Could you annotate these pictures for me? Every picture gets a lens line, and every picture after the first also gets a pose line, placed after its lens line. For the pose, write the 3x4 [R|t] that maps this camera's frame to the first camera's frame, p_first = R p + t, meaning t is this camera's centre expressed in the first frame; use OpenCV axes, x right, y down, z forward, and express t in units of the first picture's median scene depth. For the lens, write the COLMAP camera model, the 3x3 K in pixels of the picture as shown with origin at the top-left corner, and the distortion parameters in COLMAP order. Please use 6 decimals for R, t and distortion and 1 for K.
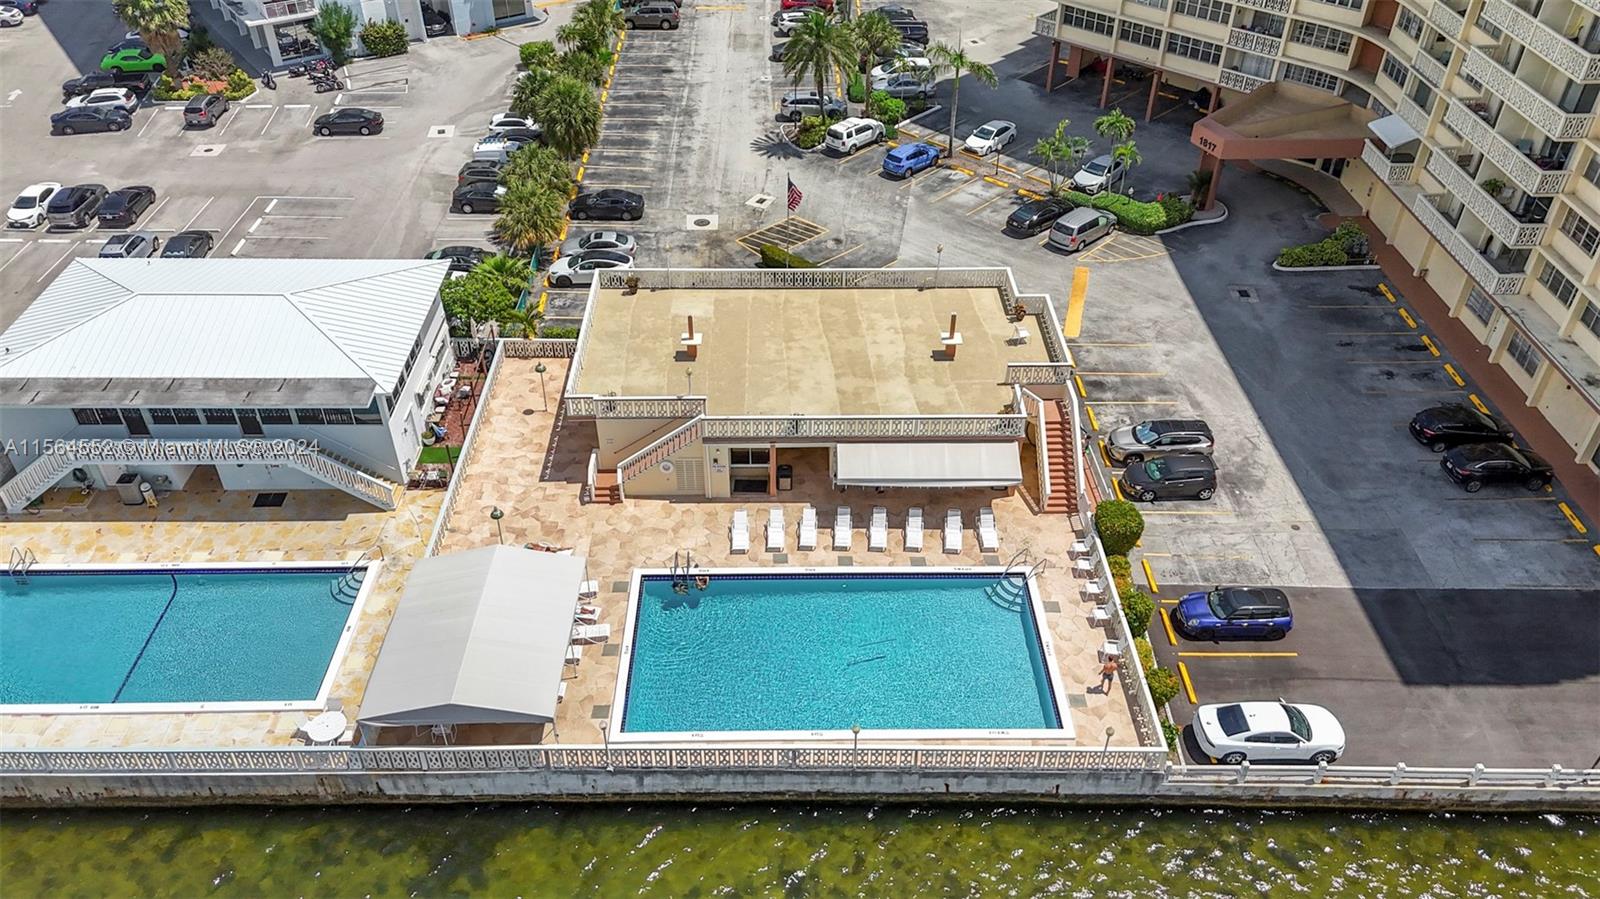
lens RADIAL K [[1143.2, 0, 758.3], [0, 1143.2, 450.7], [0, 0, 1]] dist [0.086492, -0.084638]
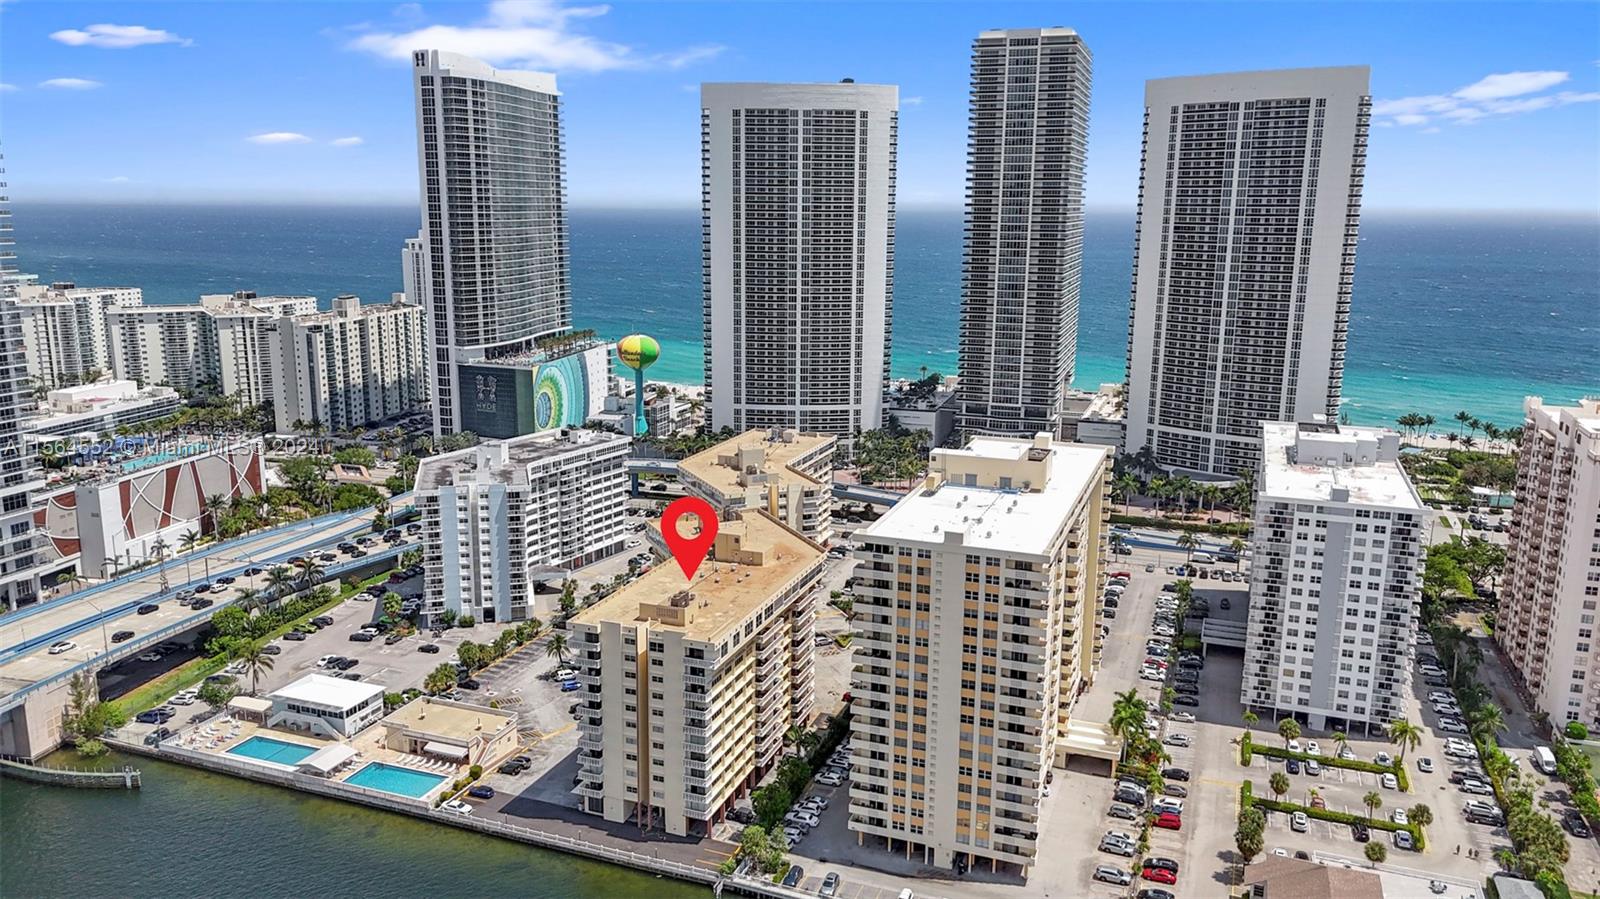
lens RADIAL K [[1176.0, 0, 800.0], [0, 1176.0, 449.5], [0, 0, 1]] dist [0.057715, -0.034767]
pose [[0.936709, 0.081309, -0.340536, 1.906603], [-0.223317, 0.887861, -0.402285, 0.344562], [0.269639, 0.452871, 0.849825, -1.953831]]
